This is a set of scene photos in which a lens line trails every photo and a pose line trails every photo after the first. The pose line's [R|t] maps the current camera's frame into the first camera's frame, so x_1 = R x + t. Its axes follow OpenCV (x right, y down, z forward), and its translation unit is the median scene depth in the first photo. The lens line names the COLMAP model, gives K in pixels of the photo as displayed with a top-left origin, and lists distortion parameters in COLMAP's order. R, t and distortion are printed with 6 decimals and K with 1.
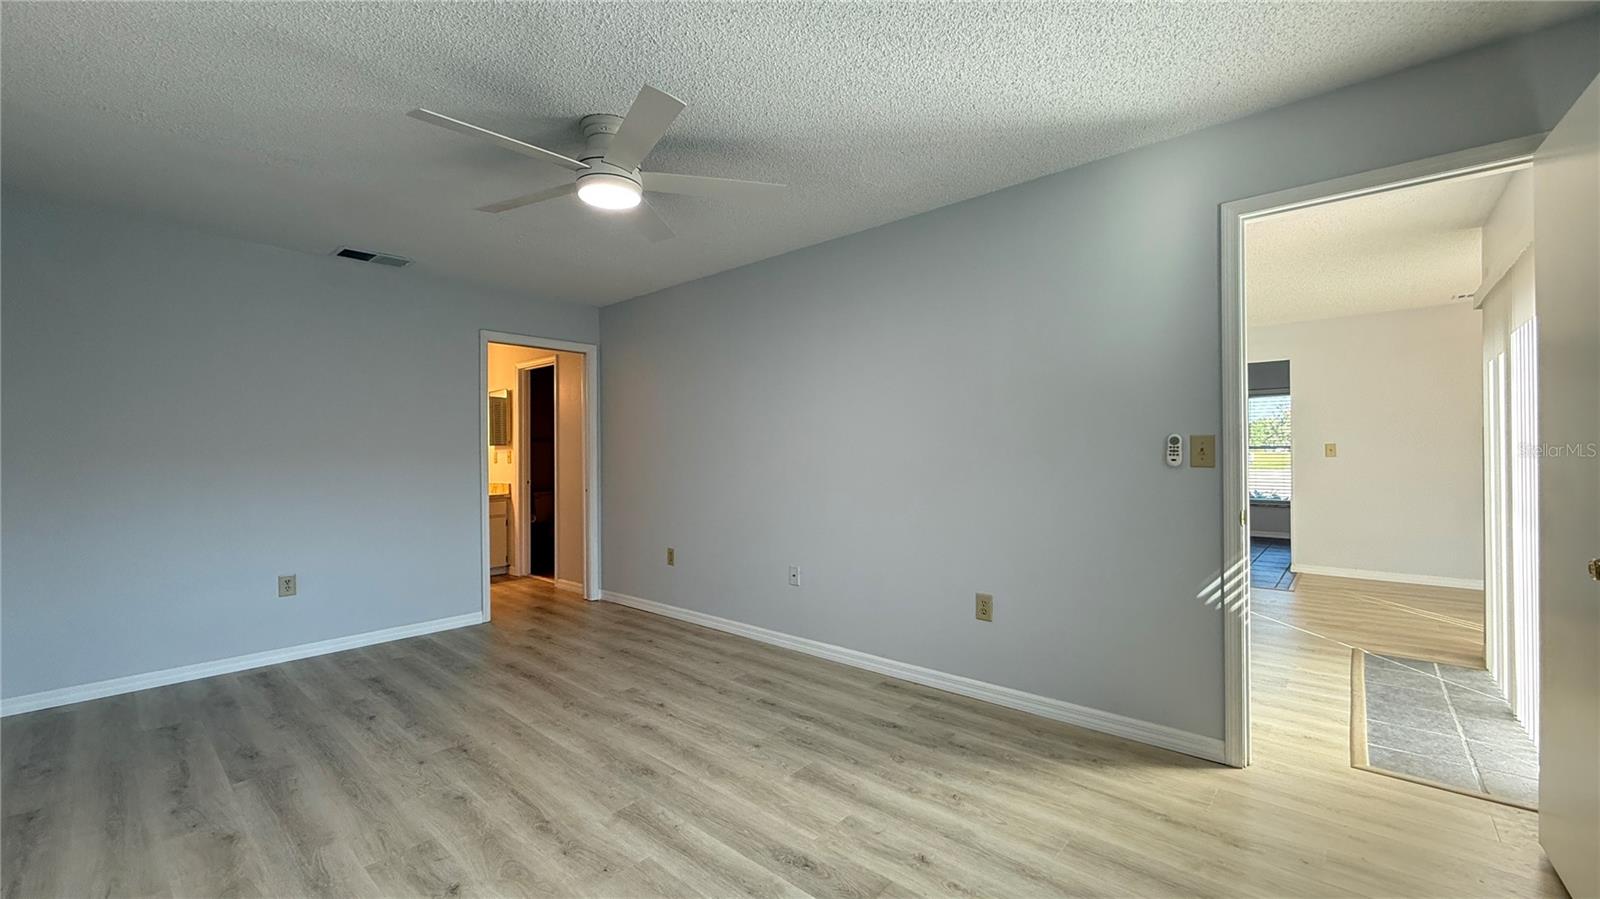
lens RADIAL K [[636.6, 0, 797.2], [0, 636.6, 448.1], [0, 0, 1]] dist [0.000077, 0.000069]
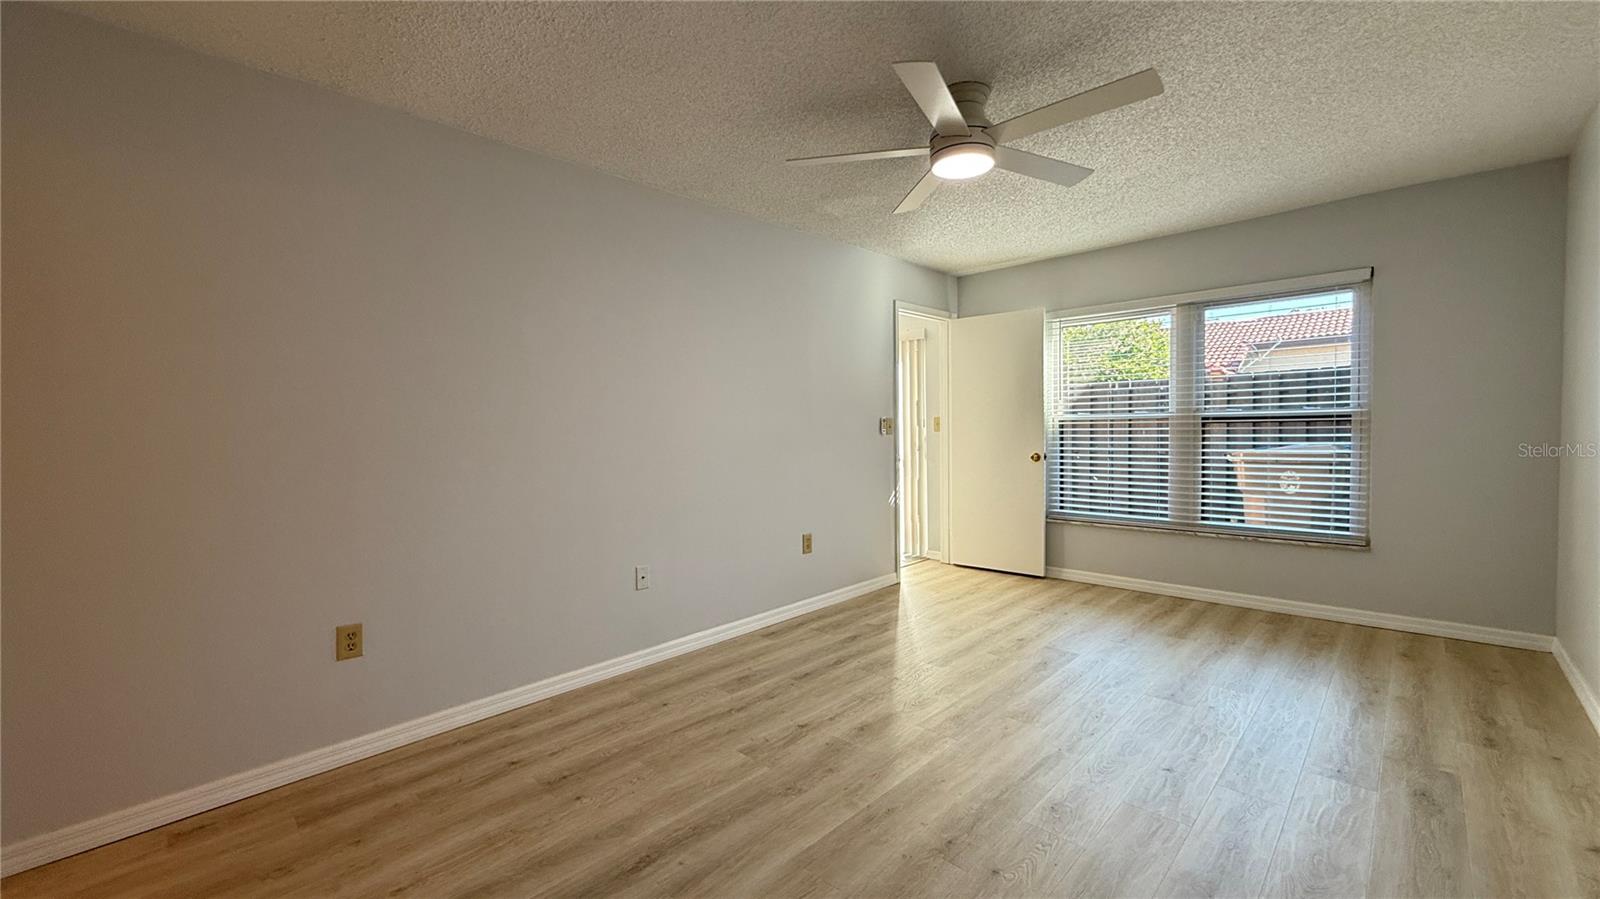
lens RADIAL K [[636.6, 0, 797.2], [0, 636.6, 448.1], [0, 0, 1]] dist [0.000077, 0.000069]
pose [[0.045297, -0.026733, 0.998616, -1.084263], [0.010582, 0.999599, 0.026279, 0.015993], [-0.998918, 0.009377, 0.045562, 1.004770]]
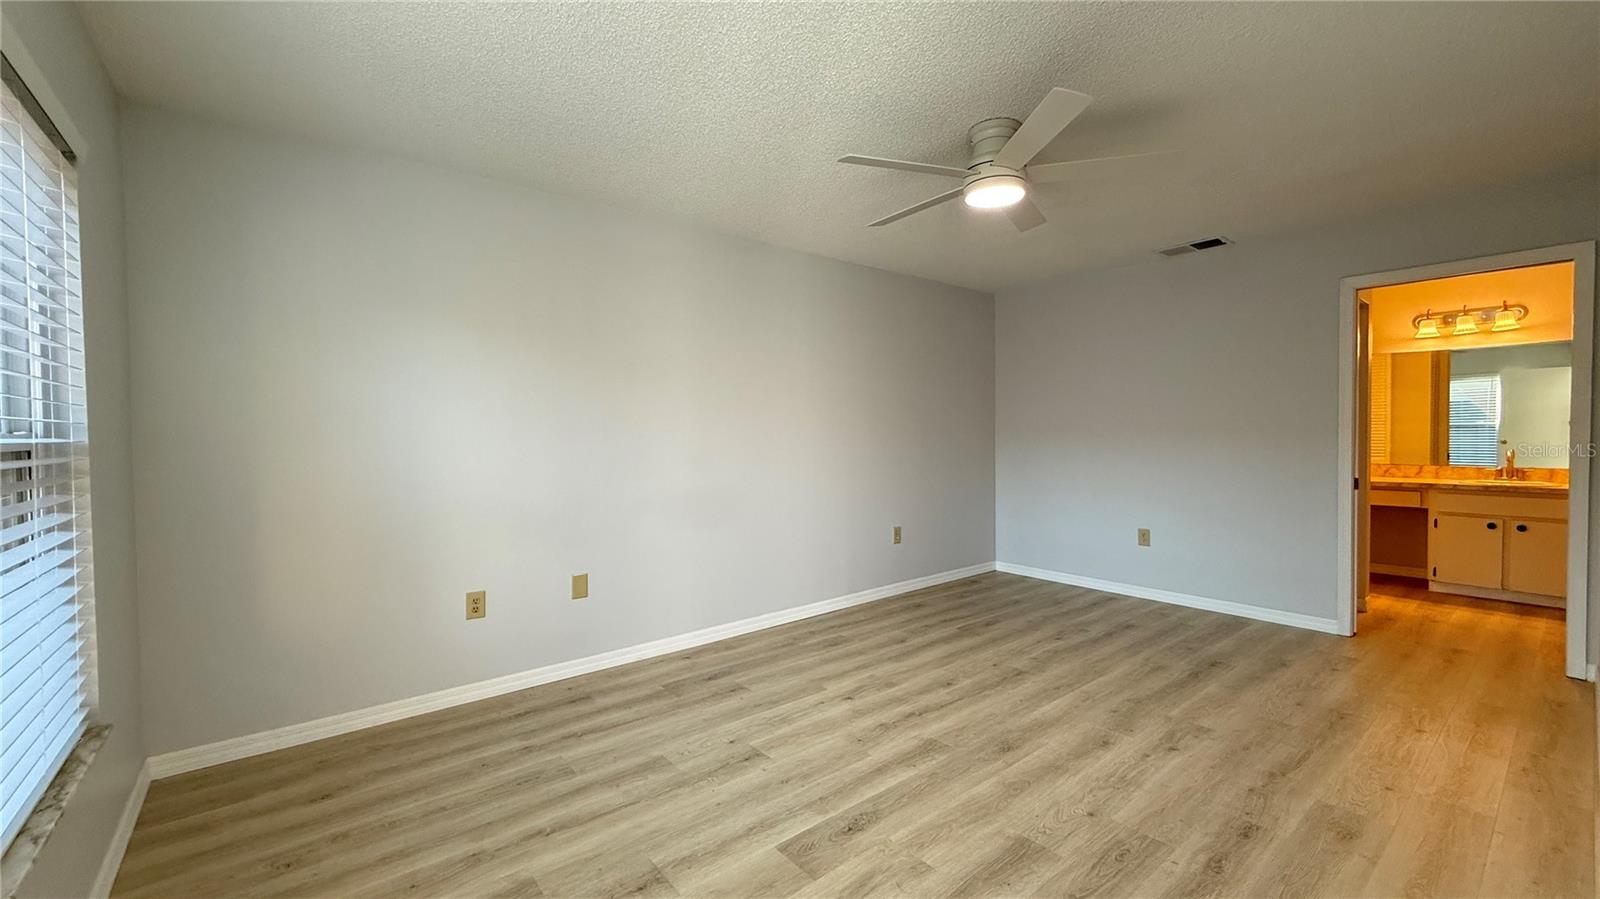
lens RADIAL K [[636.6, 0, 797.2], [0, 636.6, 448.1], [0, 0, 1]] dist [0.000077, 0.000069]
pose [[-0.163077, 0.033873, -0.986032, 0.673304], [0.020214, 0.999315, 0.030986, -0.012450], [0.986406, -0.014878, -0.163650, 0.695925]]
